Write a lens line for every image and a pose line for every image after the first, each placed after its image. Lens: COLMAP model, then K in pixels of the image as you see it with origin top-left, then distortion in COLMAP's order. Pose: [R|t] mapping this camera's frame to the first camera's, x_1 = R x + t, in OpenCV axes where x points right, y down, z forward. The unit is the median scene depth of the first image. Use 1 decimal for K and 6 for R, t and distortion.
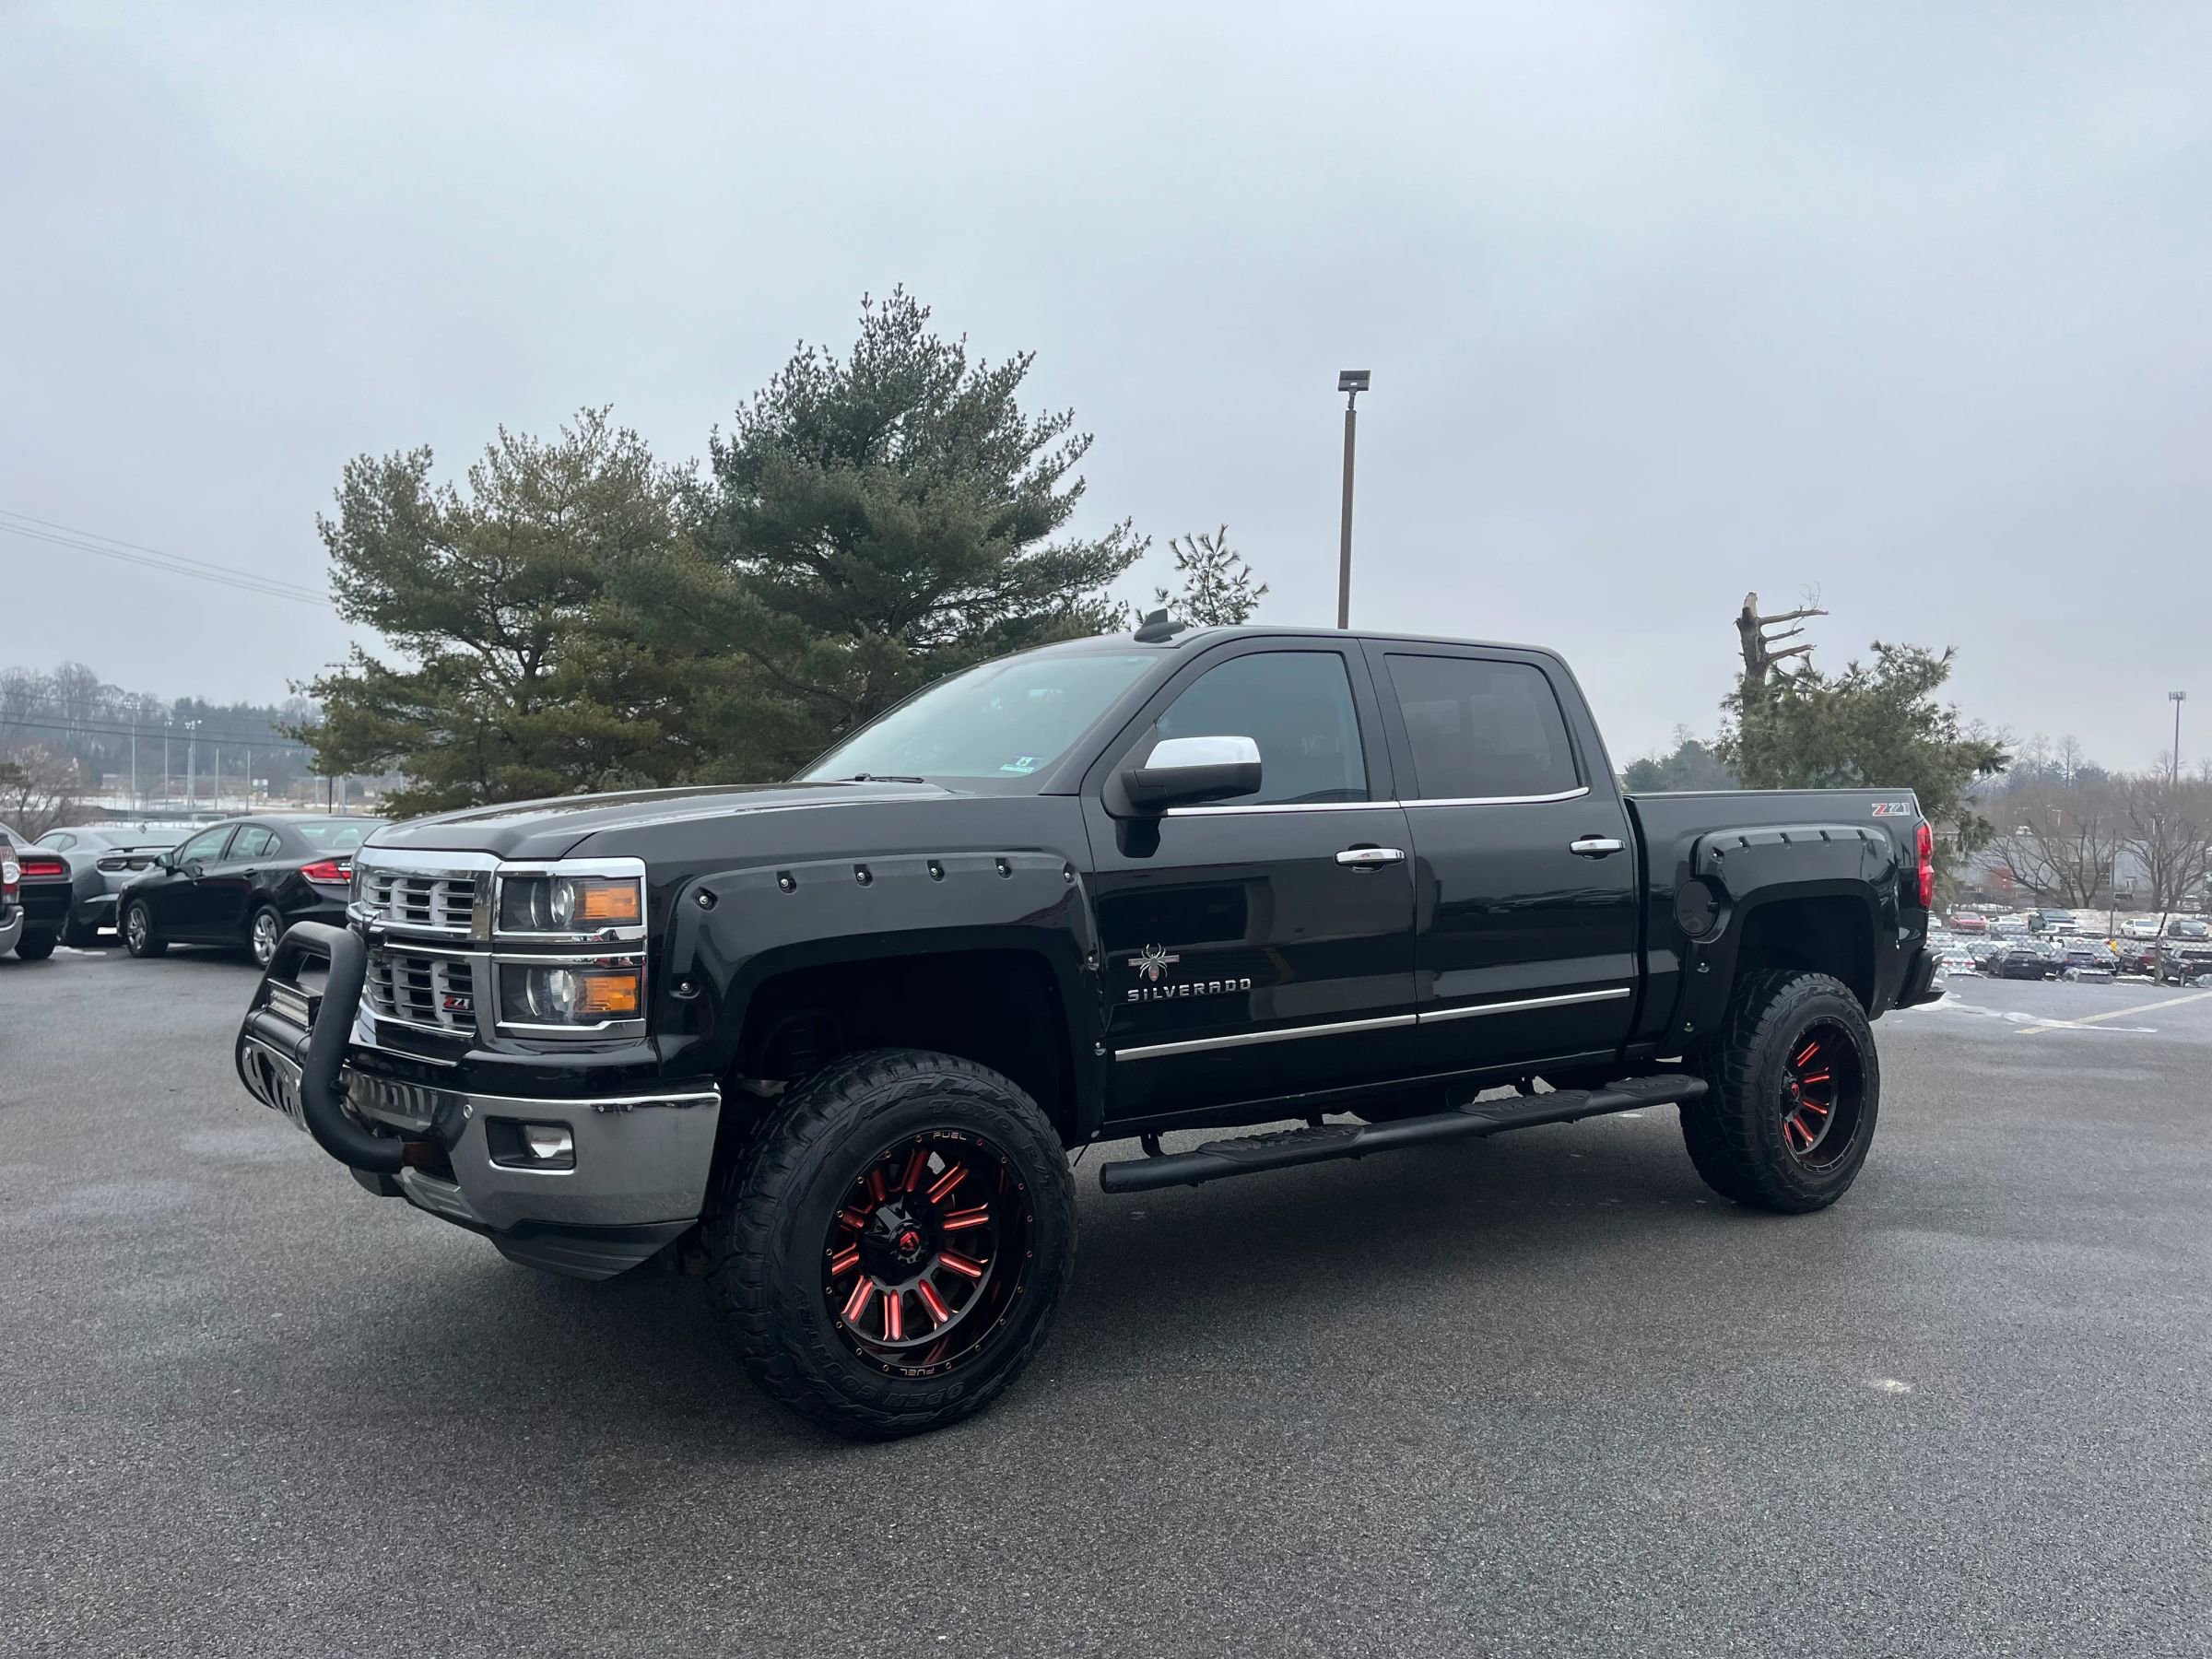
lens RADIAL K [[1656.0, 0, 1143.7], [0, 1656.0, 859.9], [0, 0, 1]] dist [0.068238, -0.054927]
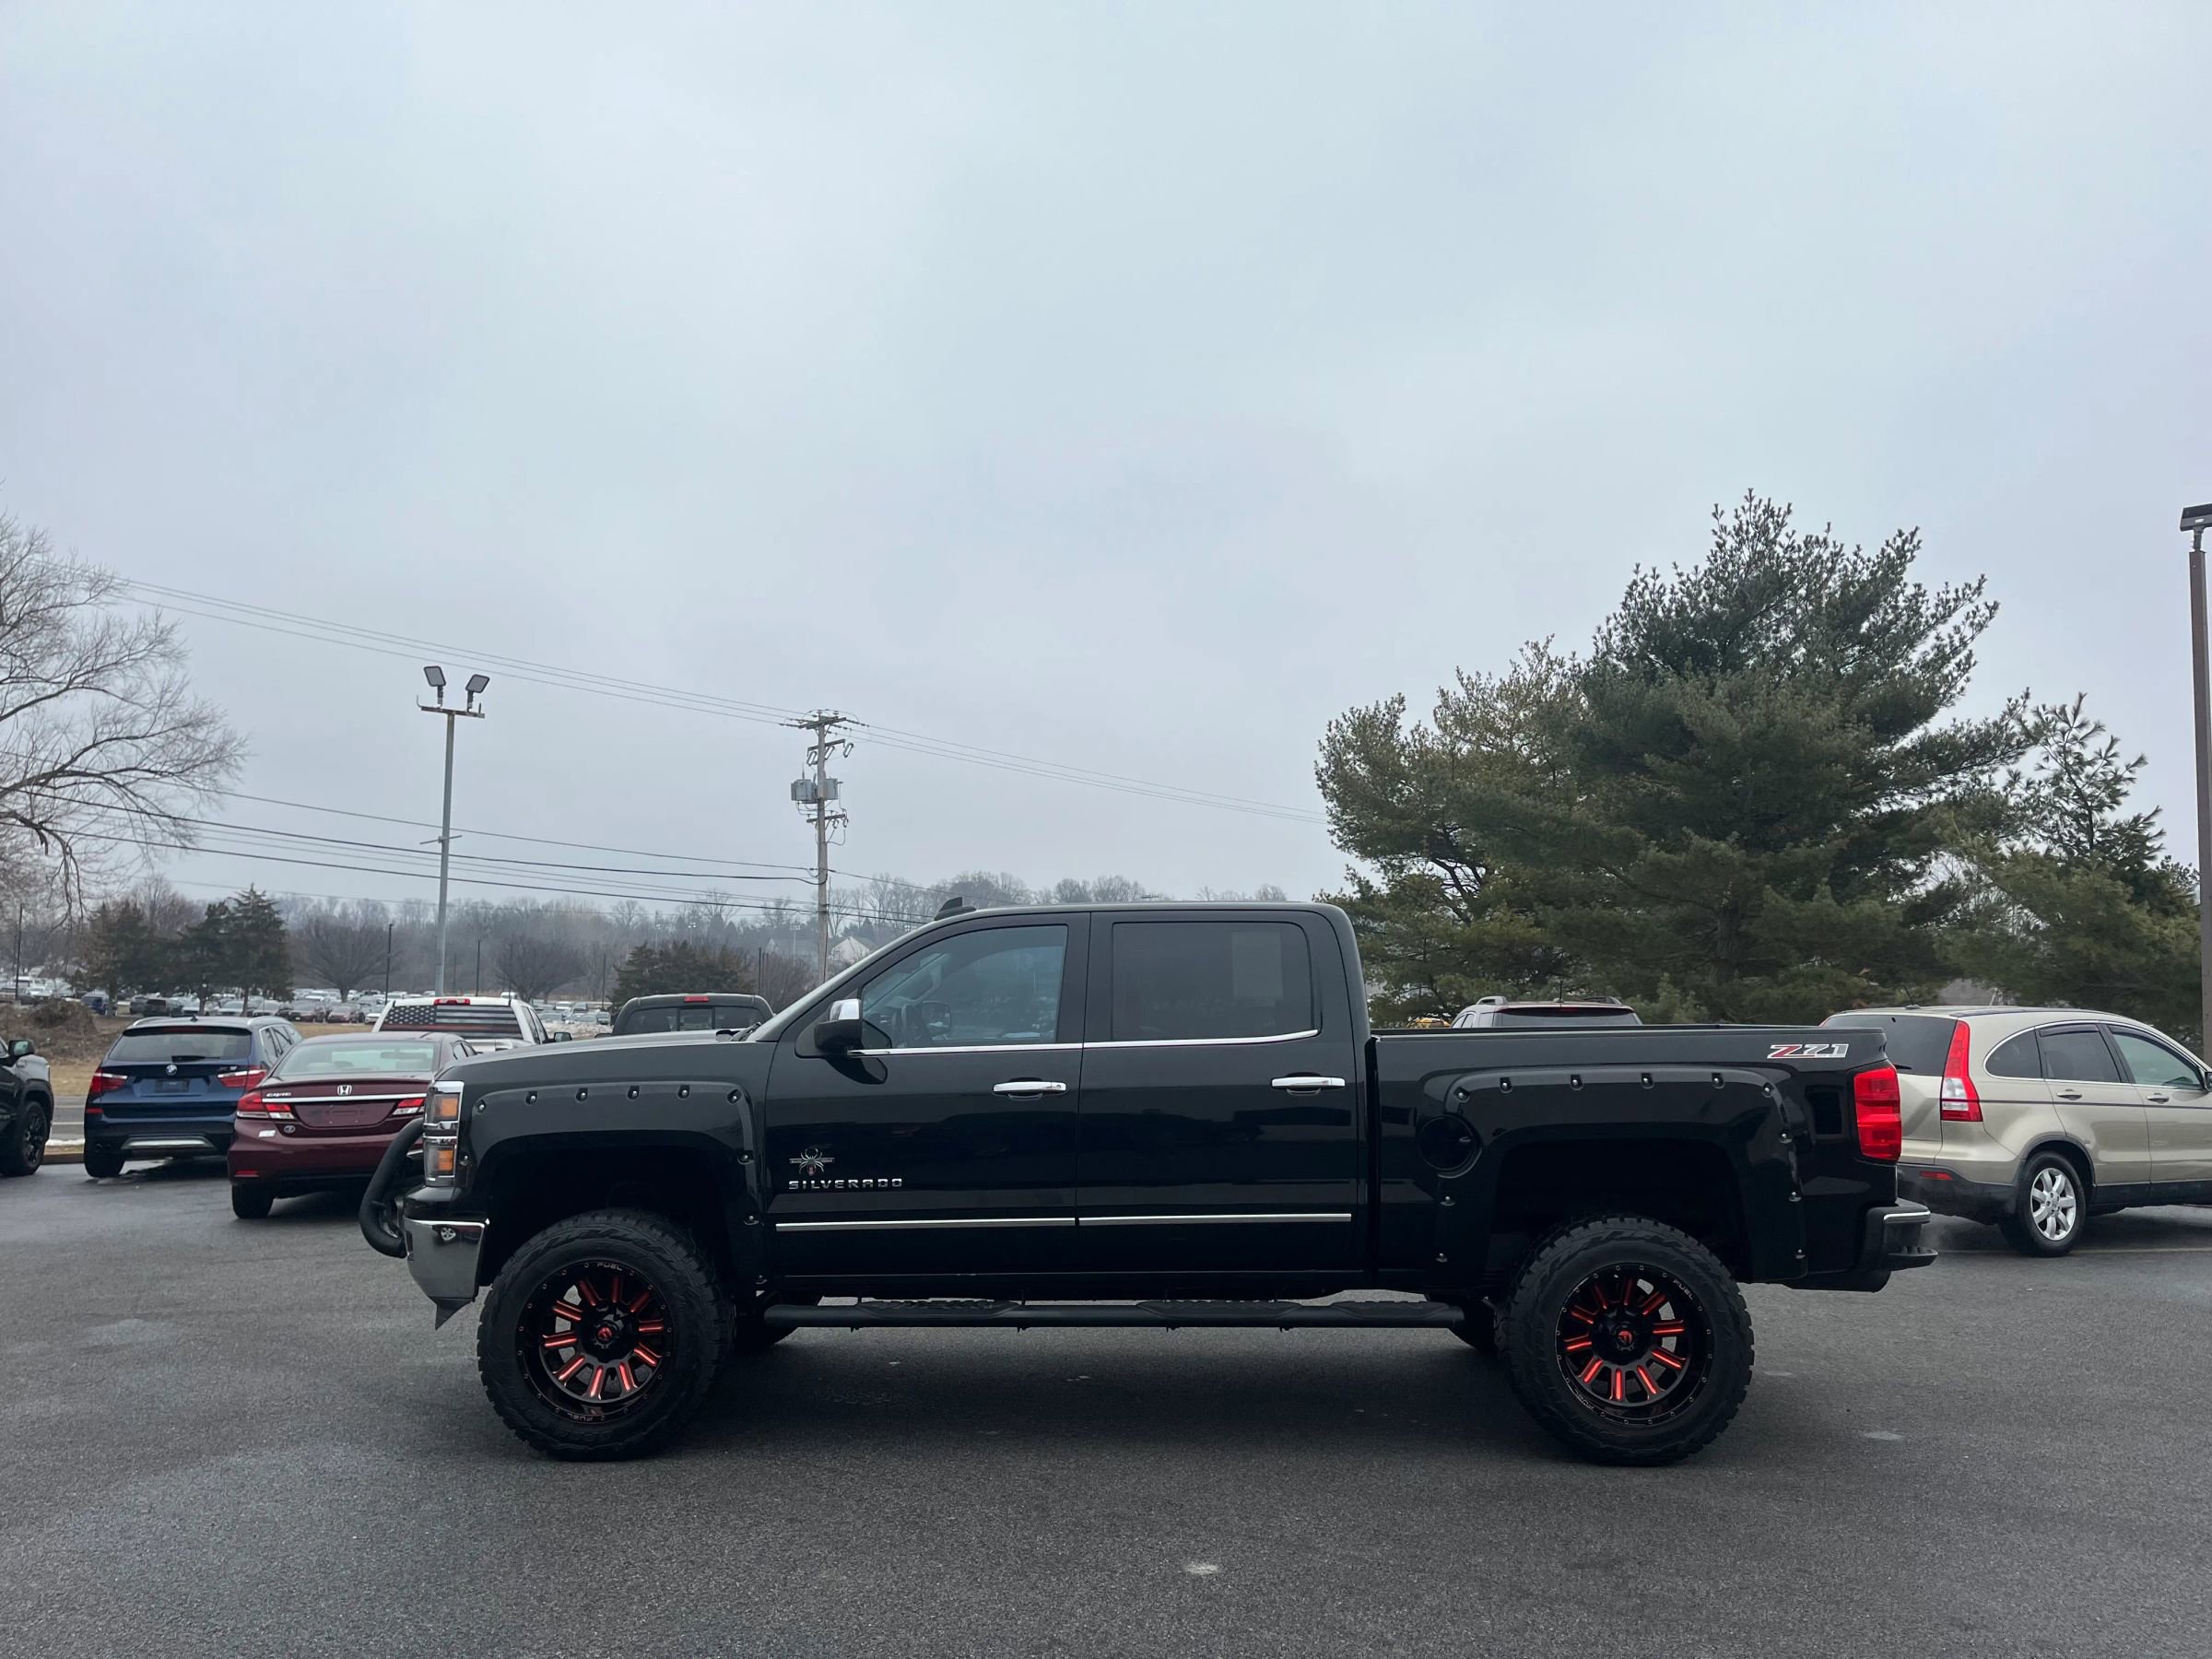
lens RADIAL K [[1653.0, 0, 1112.5], [0, 1653.0, 851.6], [0, 0, 1]] dist [0.071972, -0.073012]
pose [[0.792973, -0.059252, -0.606369, 0.201235], [-0.016115, 0.992872, -0.118093, -0.006972], [0.609044, 0.103416, 0.786365, 0.002641]]
